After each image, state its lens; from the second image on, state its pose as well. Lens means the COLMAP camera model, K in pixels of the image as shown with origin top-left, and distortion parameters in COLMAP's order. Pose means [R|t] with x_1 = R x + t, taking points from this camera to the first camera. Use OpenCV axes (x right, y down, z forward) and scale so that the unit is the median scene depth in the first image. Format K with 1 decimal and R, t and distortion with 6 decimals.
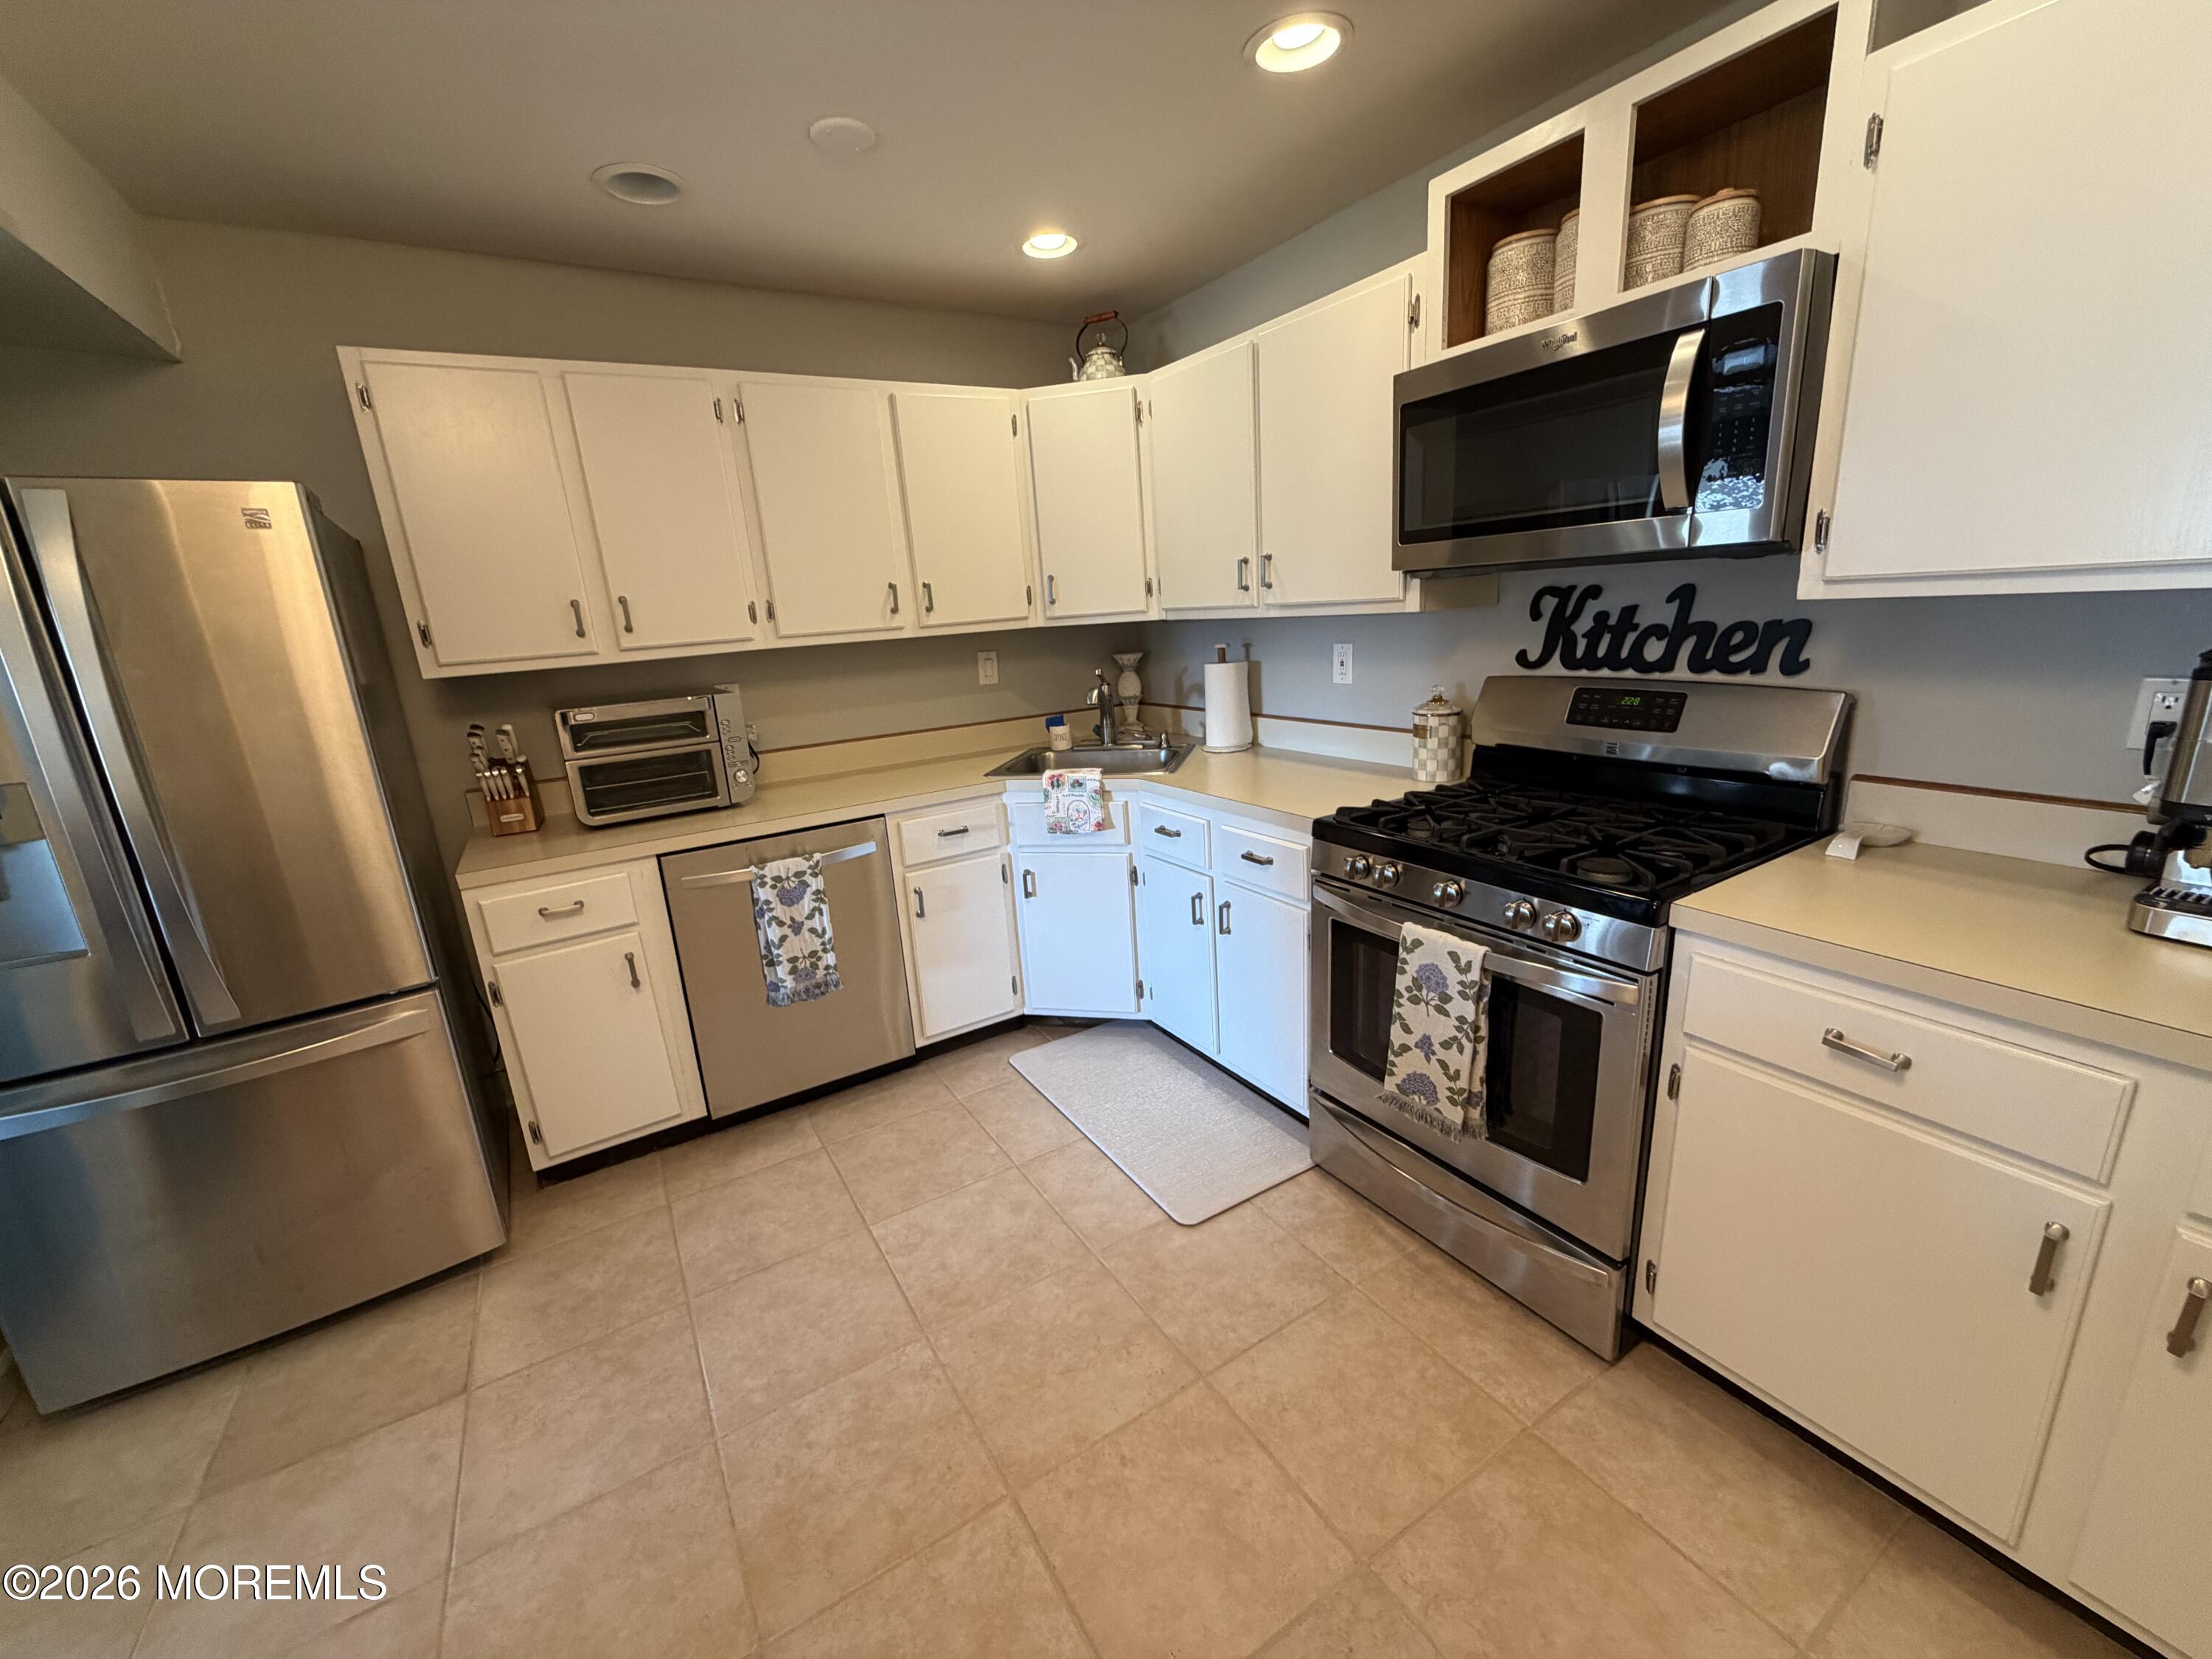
lens RADIAL K [[879.3, 0, 1102.3], [0, 879.3, 828.7], [0, 0, 1]] dist [-0.001174, -0.000388]
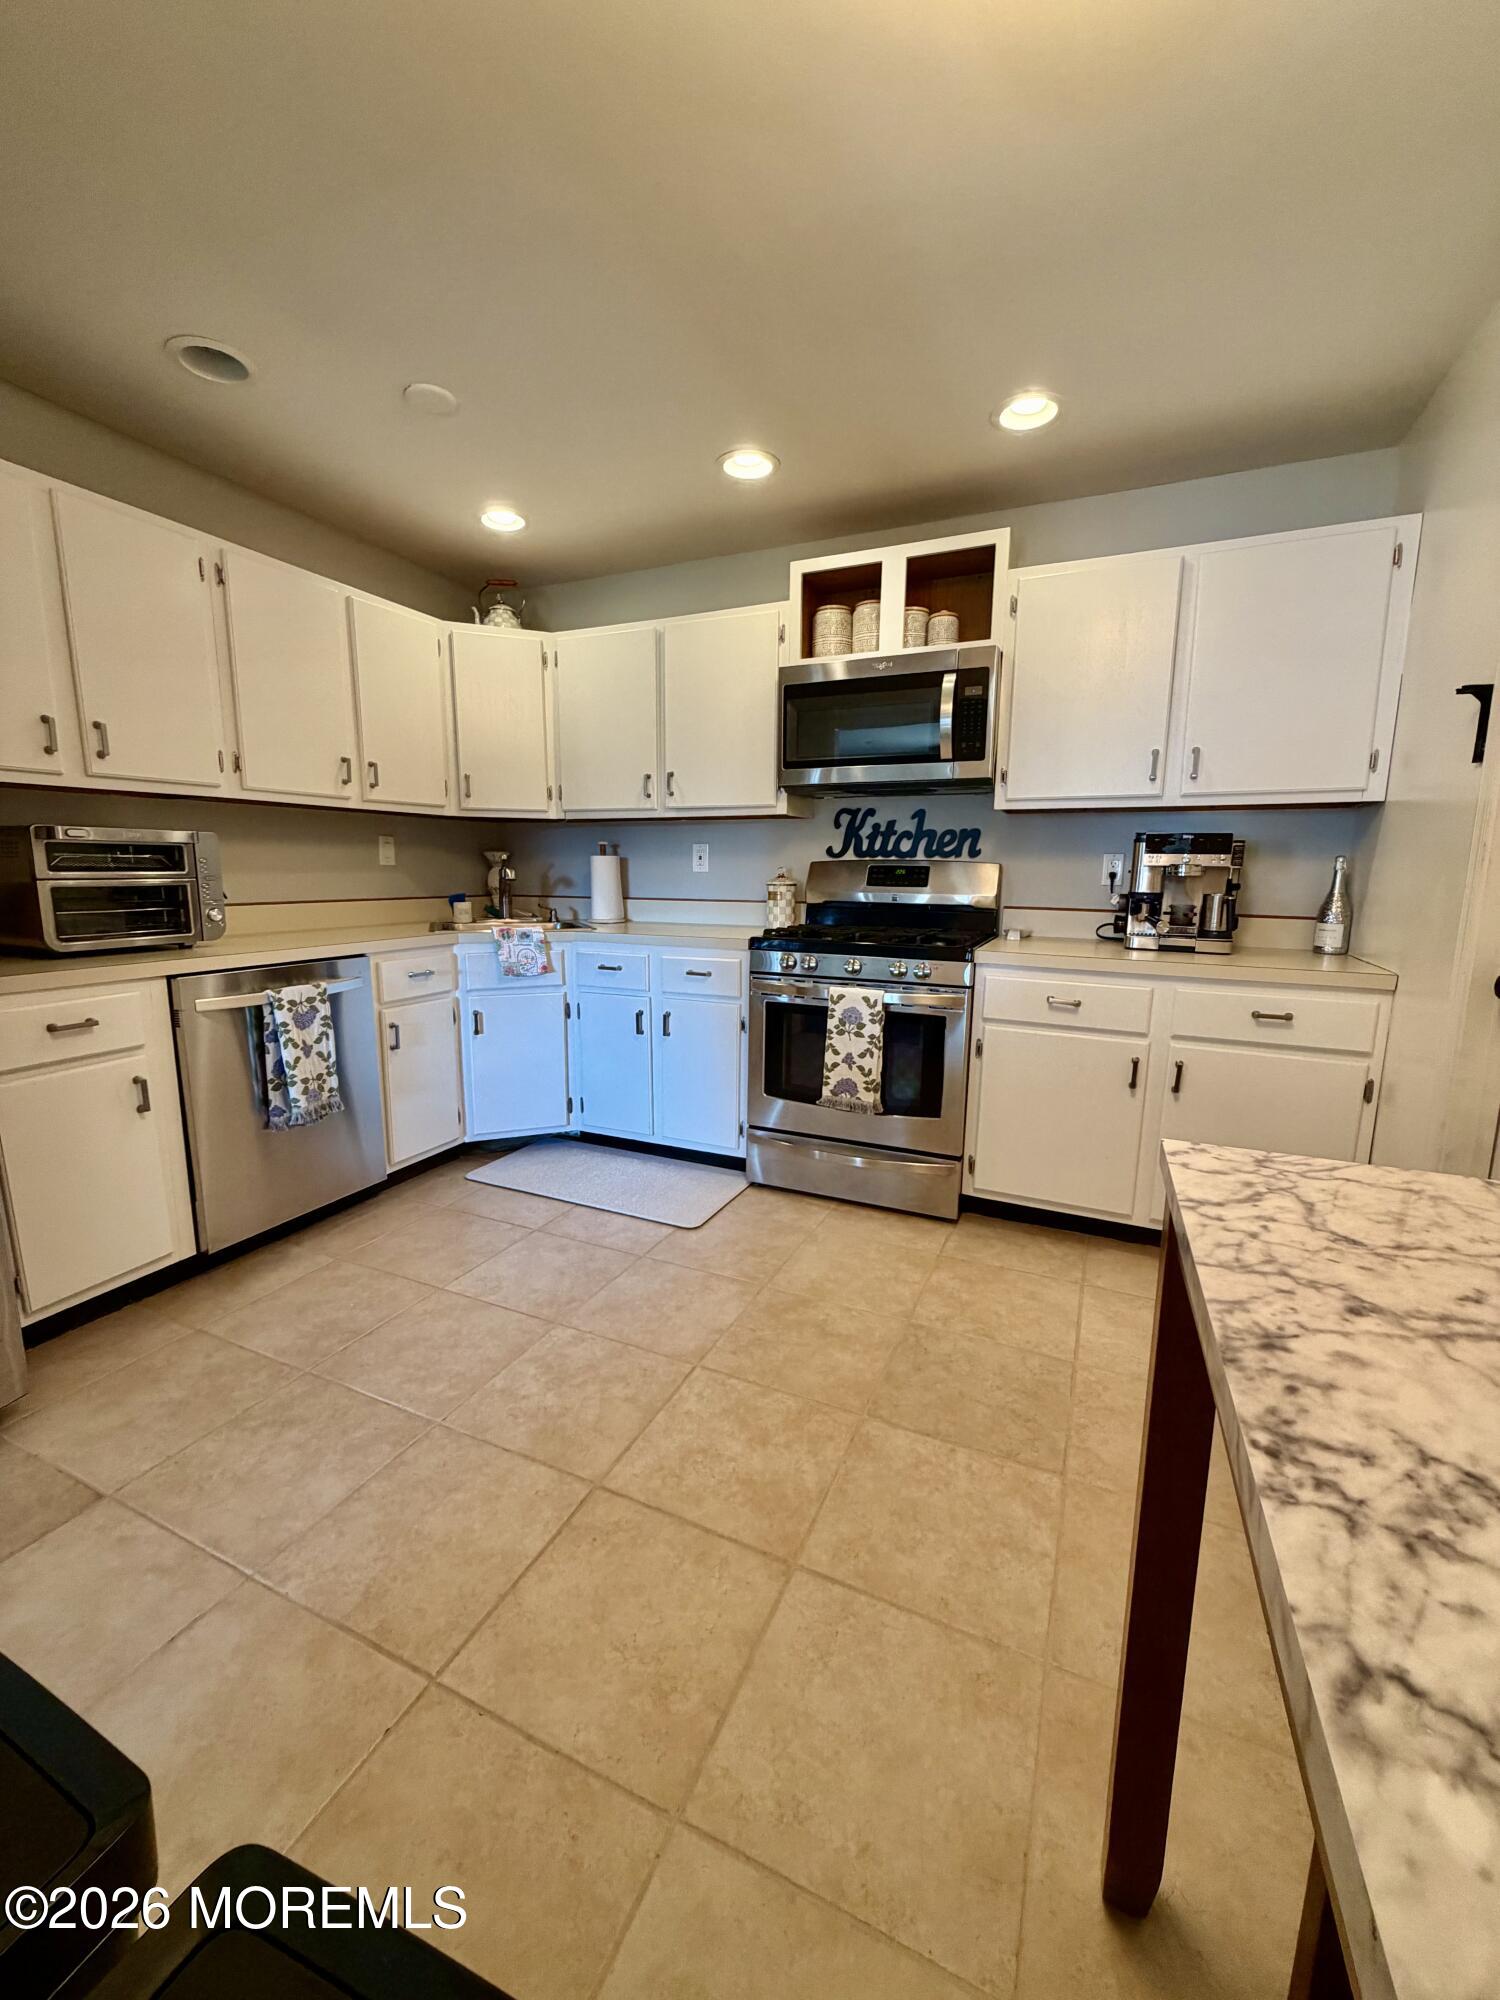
lens RADIAL K [[795.0, 0, 748.1], [0, 795.0, 996.6], [0, 0, 1]] dist [-0.001174, -0.000388]
pose [[0.826397, -0.019468, 0.562751, -0.473468], [0.080104, 0.993302, -0.083269, 0.180878], [-0.557361, 0.113891, 0.822422, -0.101132]]
